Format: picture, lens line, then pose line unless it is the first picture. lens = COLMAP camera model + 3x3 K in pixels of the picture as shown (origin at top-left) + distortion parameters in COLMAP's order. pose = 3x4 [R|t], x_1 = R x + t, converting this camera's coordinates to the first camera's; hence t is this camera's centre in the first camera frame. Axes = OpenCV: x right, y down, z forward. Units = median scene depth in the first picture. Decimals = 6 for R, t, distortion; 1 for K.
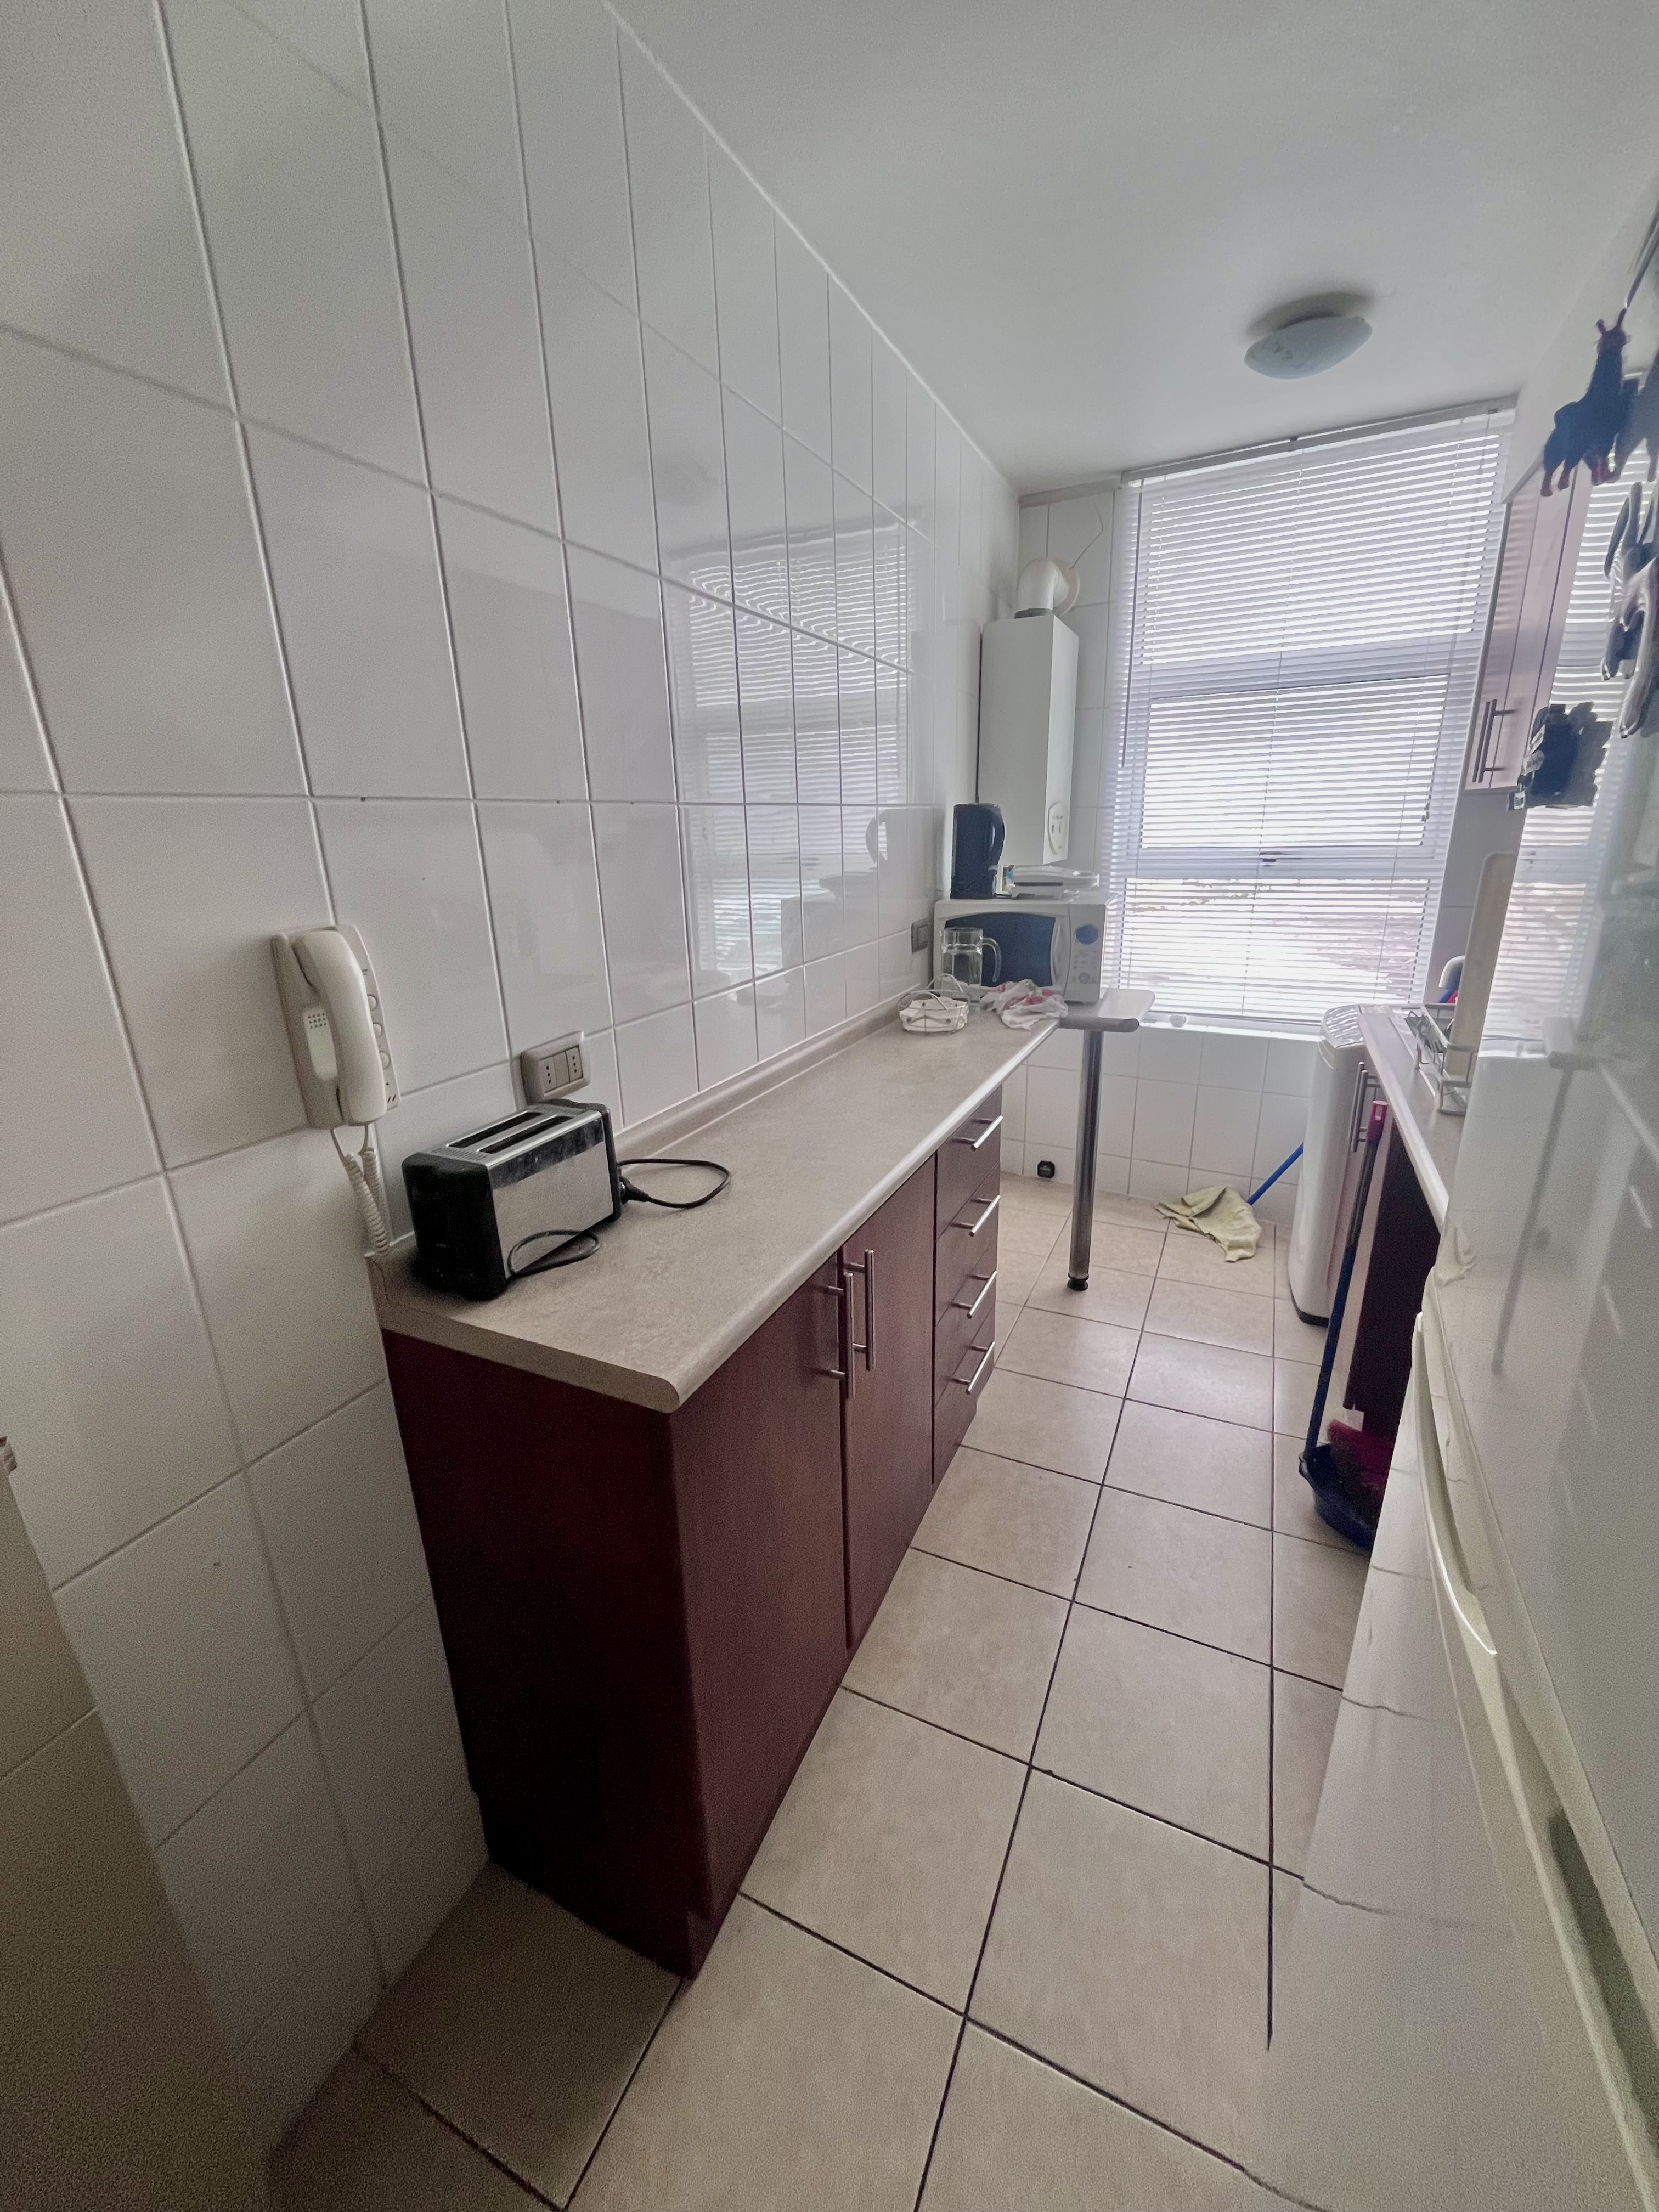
lens RADIAL K [[896.3, 0, 839.0], [0, 896.3, 1109.0], [0, 0, 1]] dist [-0.003104, 0.000291]
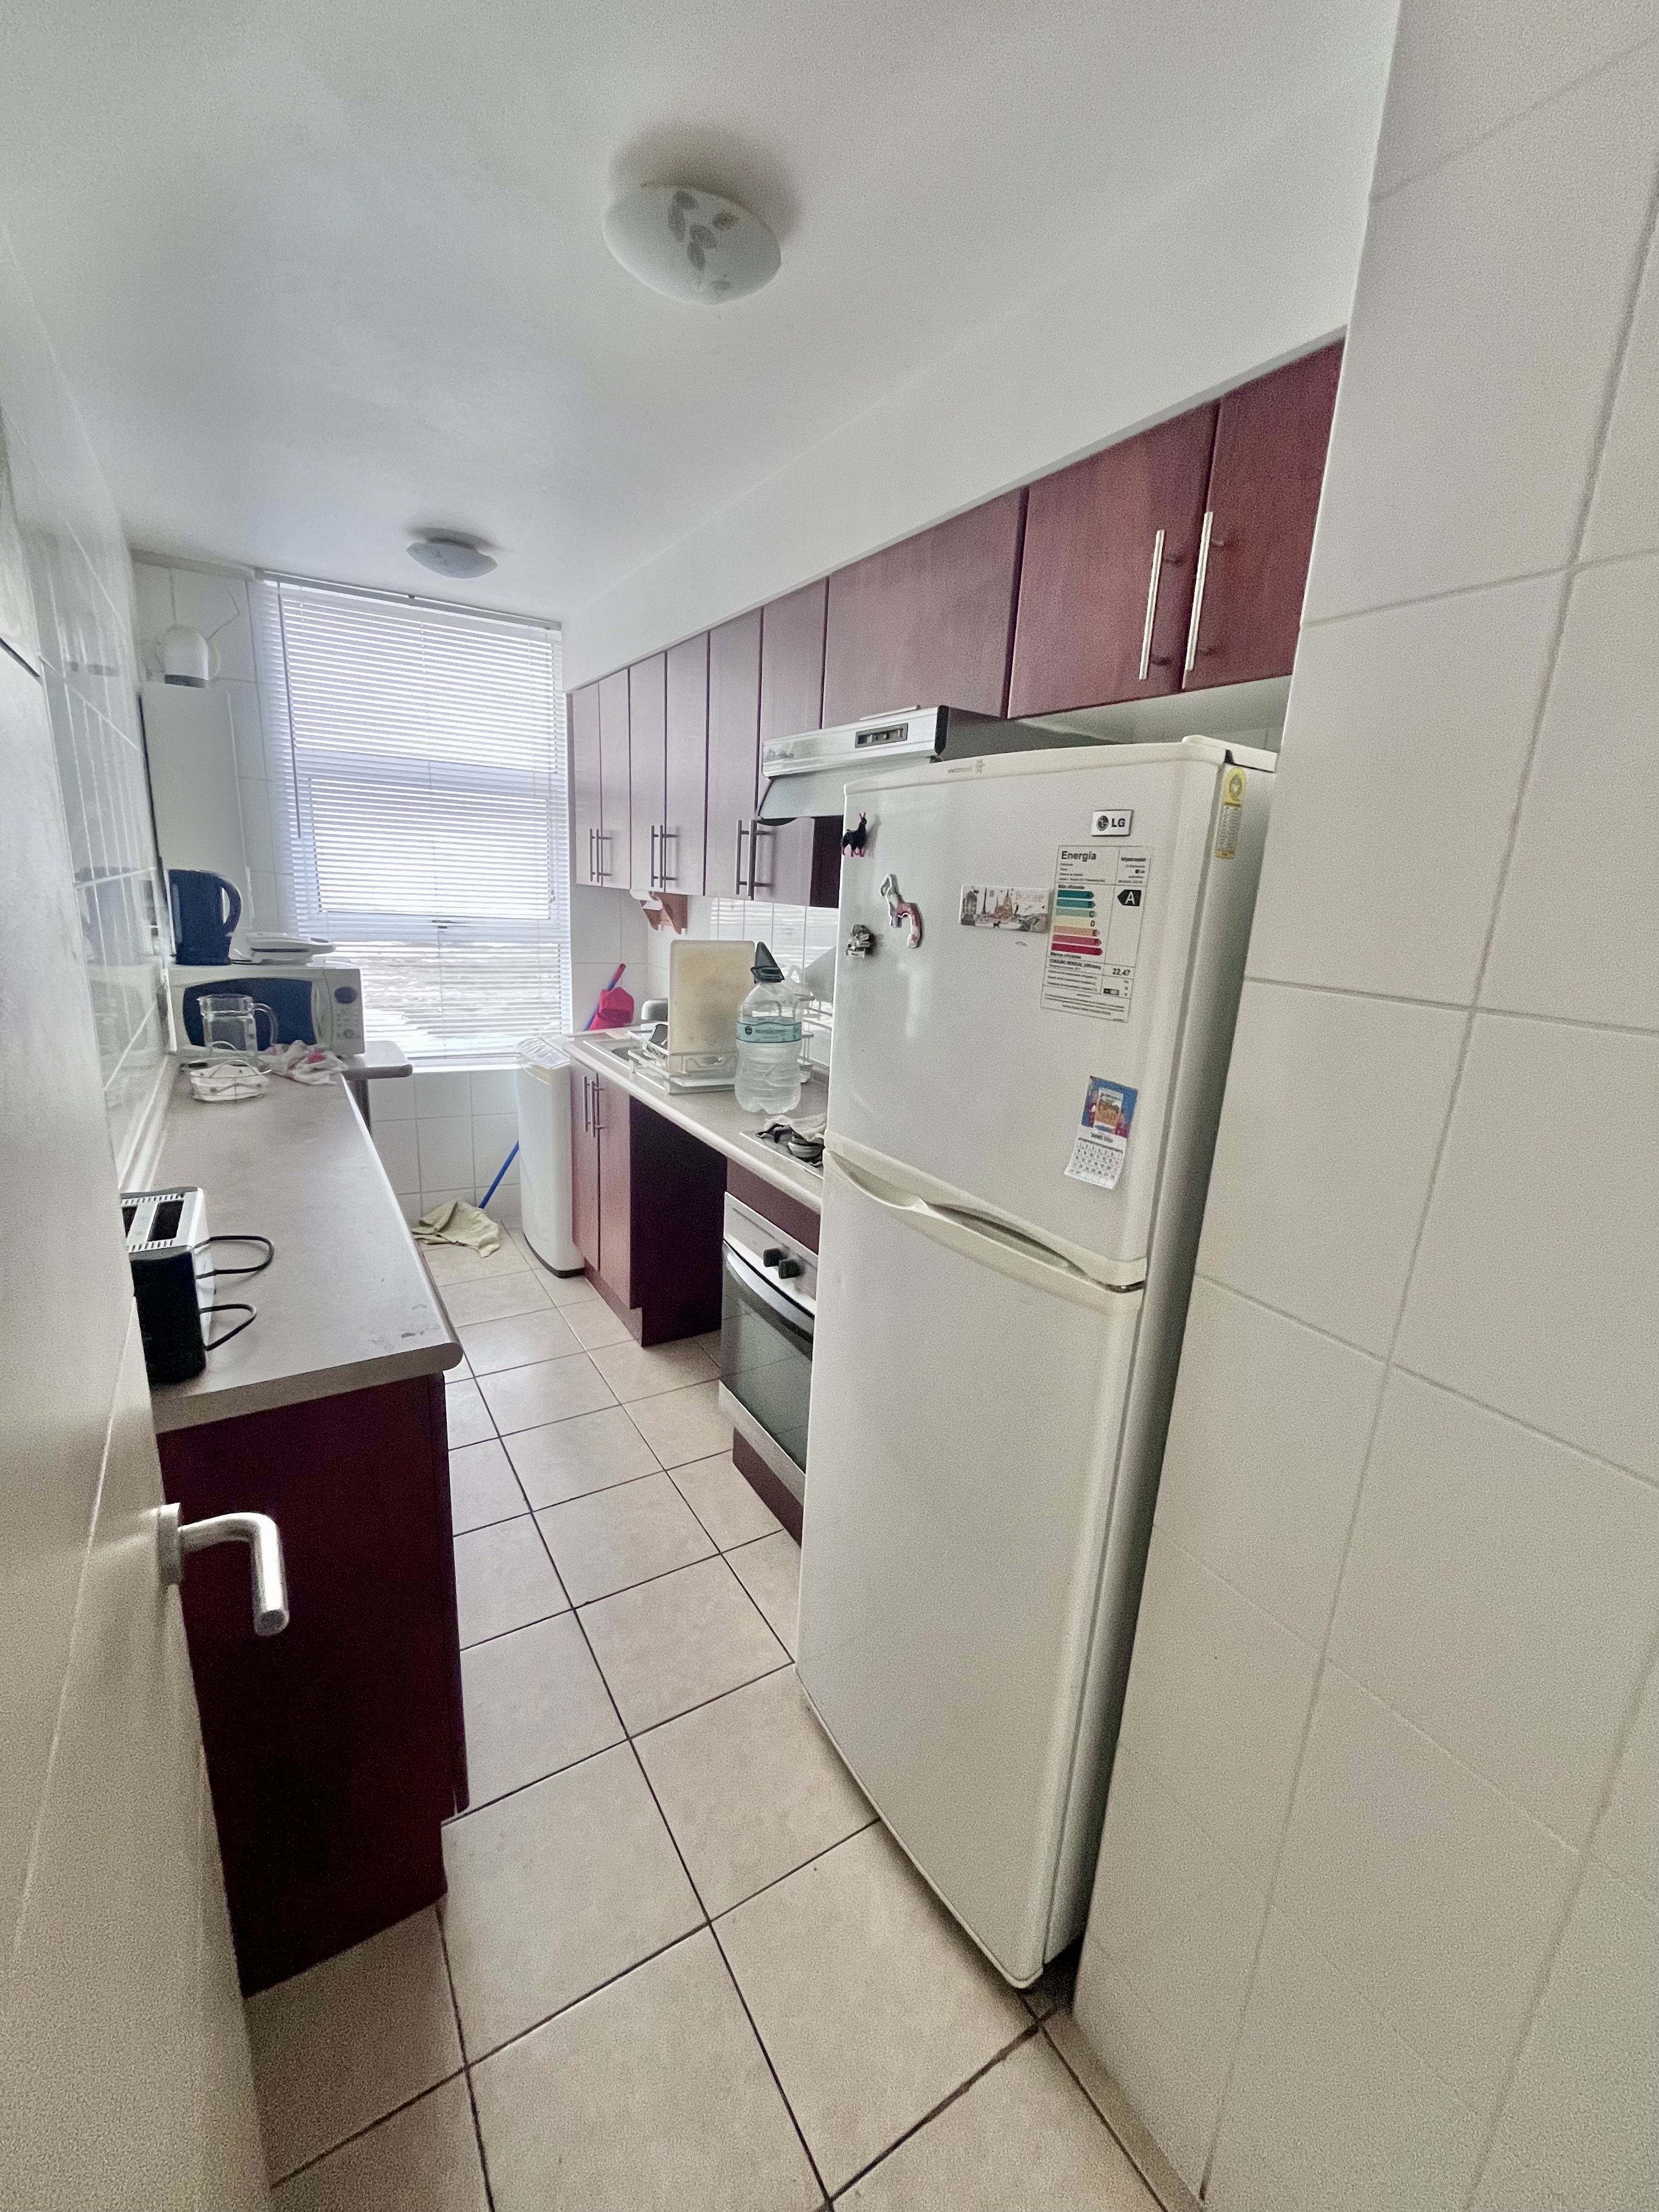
lens RADIAL K [[896.3, 0, 820.8], [0, 896.3, 1108.3], [0, 0, 1]] dist [-0.003104, 0.000291]
pose [[0.556157, -0.149987, 0.817431, -0.304171], [0.187796, 0.980820, 0.052196, -0.004294], [-0.809581, 0.124481, 0.573657, -0.092432]]
